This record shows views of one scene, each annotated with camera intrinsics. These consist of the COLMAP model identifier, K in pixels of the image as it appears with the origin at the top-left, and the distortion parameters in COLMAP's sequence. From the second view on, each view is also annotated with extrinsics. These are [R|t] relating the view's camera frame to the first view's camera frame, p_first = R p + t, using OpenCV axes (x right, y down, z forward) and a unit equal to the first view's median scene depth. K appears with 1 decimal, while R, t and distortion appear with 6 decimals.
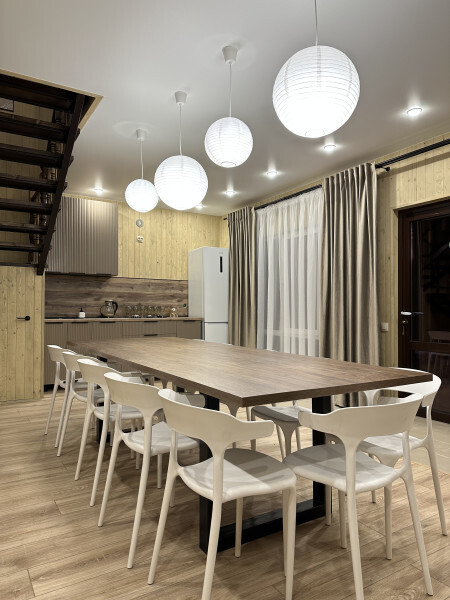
lens RADIAL K [[416.8, 0, 224.9], [0, 416.8, 304.0], [0, 0, 1]] dist [0.071820, -0.084512]
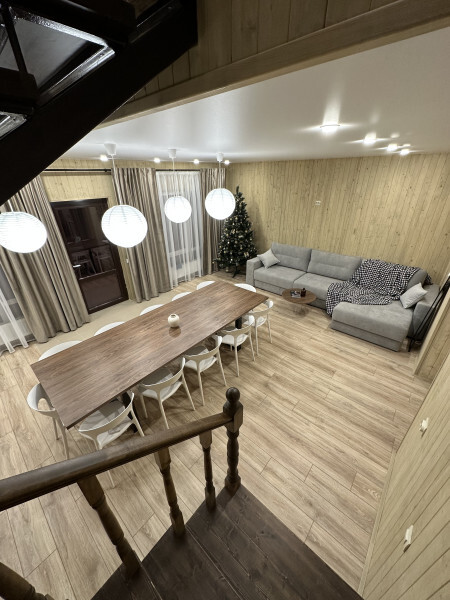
lens RADIAL K [[236.1, 0, 223.7], [0, 236.1, 301.1], [0, 0, 1]] dist [-0.008743, -0.000432]
pose [[-0.289873, -0.447449, 0.846028, -0.577529], [0.006905, 0.882981, 0.469359, -0.272078], [-0.957040, 0.141896, -0.252863, 0.601109]]
